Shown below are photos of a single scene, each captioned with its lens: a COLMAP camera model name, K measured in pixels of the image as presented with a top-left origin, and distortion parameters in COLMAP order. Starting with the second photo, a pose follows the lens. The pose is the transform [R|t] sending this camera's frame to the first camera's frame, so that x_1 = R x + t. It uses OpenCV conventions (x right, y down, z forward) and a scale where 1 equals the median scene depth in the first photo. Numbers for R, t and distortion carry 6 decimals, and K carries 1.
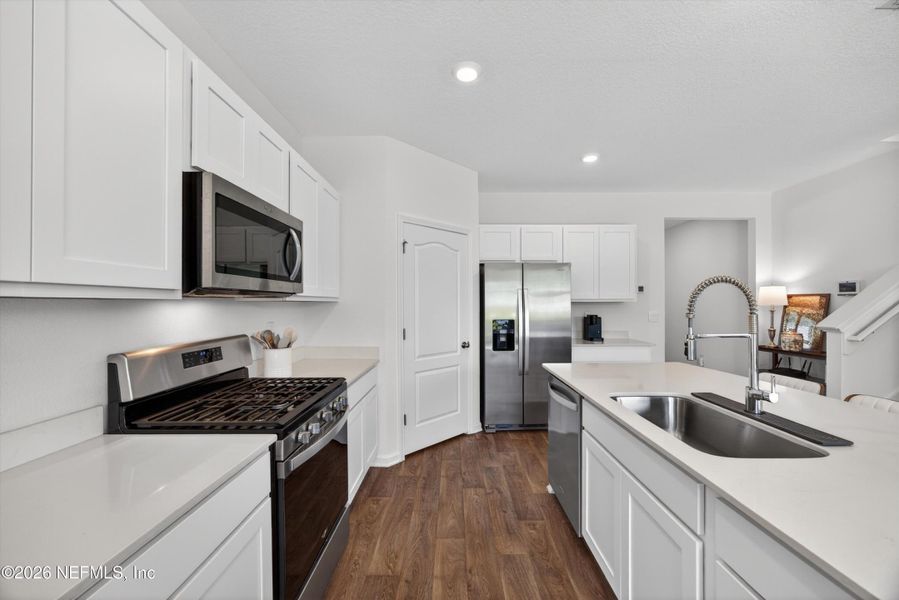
lens RADIAL K [[349.5, 0, 455.0], [0, 349.5, 299.1], [0, 0, 1]] dist [-0.005762, 0.000260]
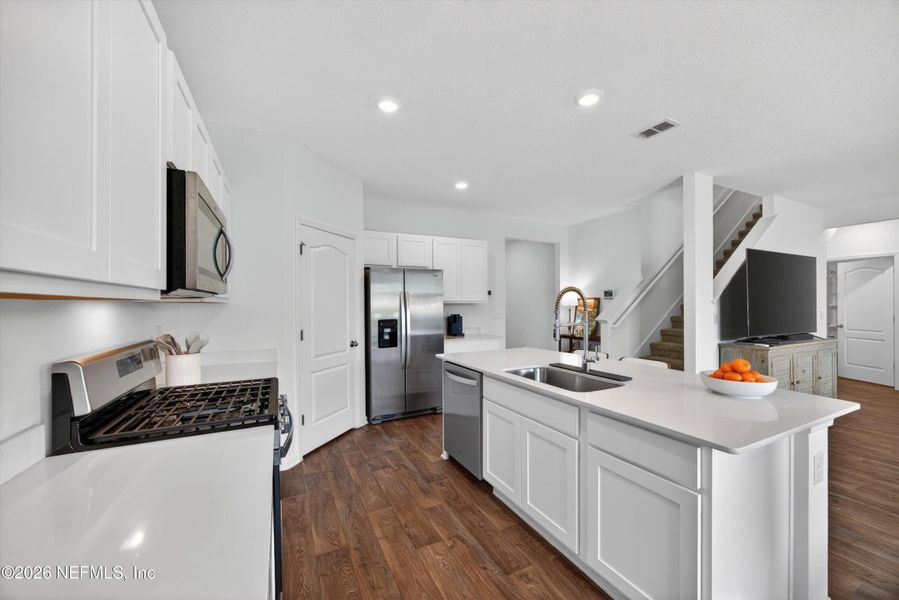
lens RADIAL K [[349.5, 0, 455.0], [0, 349.5, 299.1], [0, 0, 1]] dist [-0.005762, 0.000260]
pose [[0.894055, 0.006162, 0.447915, -0.183695], [-0.004551, 0.999979, -0.004673, -0.000359], [-0.447934, 0.002140, 0.894064, -0.082889]]
